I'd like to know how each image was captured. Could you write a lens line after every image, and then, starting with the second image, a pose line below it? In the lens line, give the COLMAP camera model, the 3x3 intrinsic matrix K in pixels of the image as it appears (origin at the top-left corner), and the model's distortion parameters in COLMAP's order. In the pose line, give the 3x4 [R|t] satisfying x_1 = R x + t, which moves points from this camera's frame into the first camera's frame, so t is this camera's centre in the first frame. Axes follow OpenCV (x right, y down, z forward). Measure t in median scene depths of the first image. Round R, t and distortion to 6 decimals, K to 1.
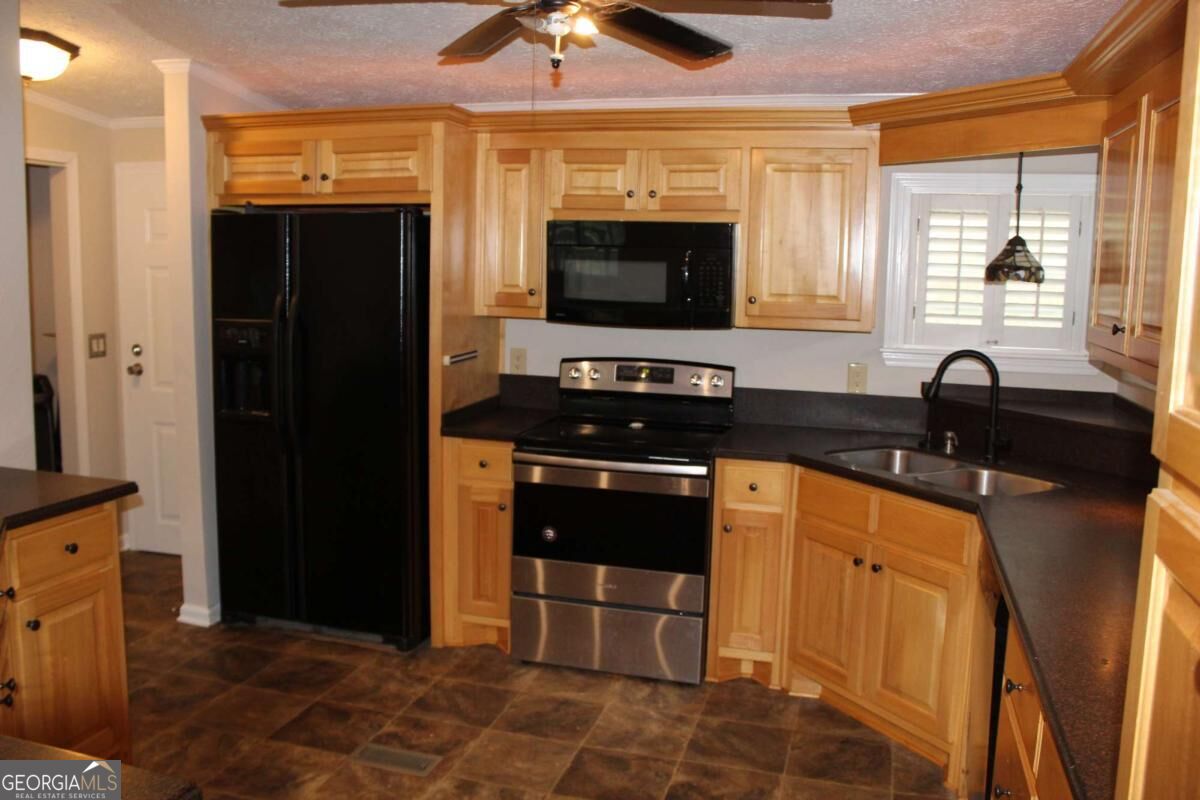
lens RADIAL K [[1000.2, 0, 594.4], [0, 1000.2, 390.0], [0, 0, 1]] dist [-0.172480, 0.167914]
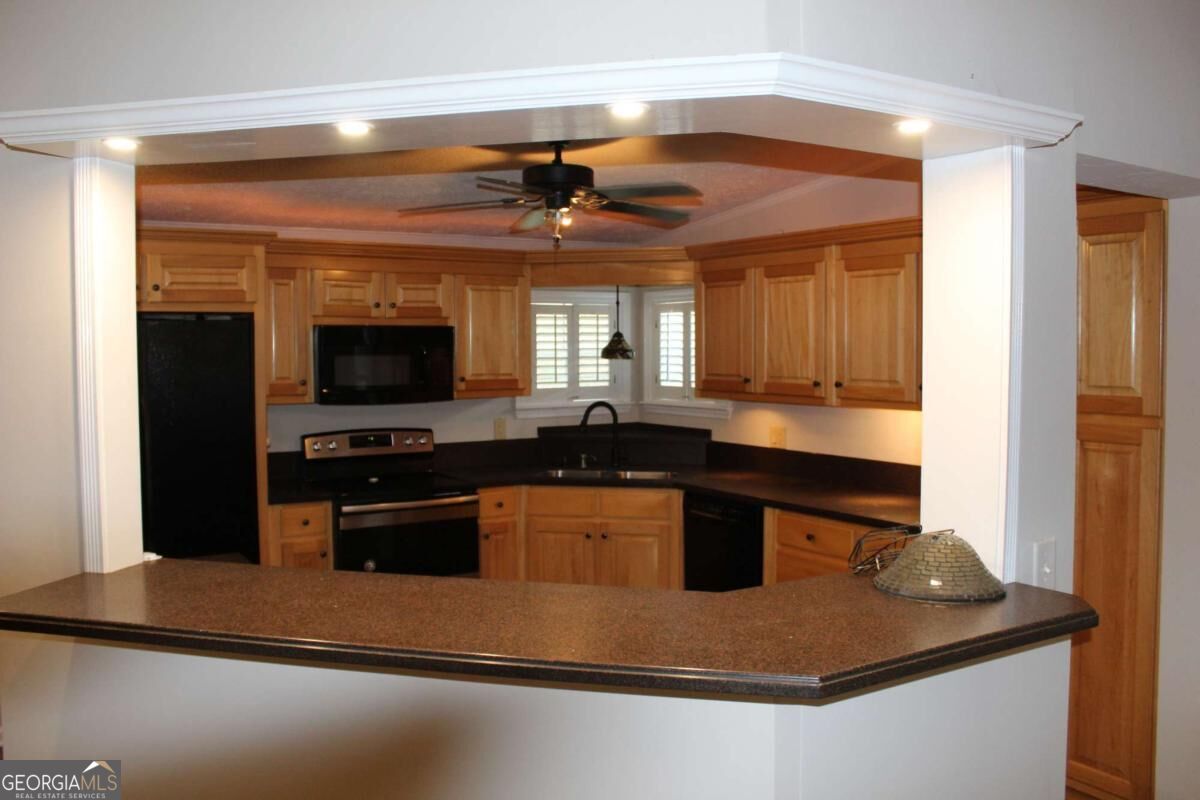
lens RADIAL K [[1000.2, 0, 594.4], [0, 1000.2, 390.0], [0, 0, 1]] dist [-0.172480, 0.167914]
pose [[0.660831, -0.055625, 0.748471, -0.778560], [0.113525, 0.993184, -0.026421, -0.015329], [-0.741899, 0.102430, 0.662641, -0.089716]]
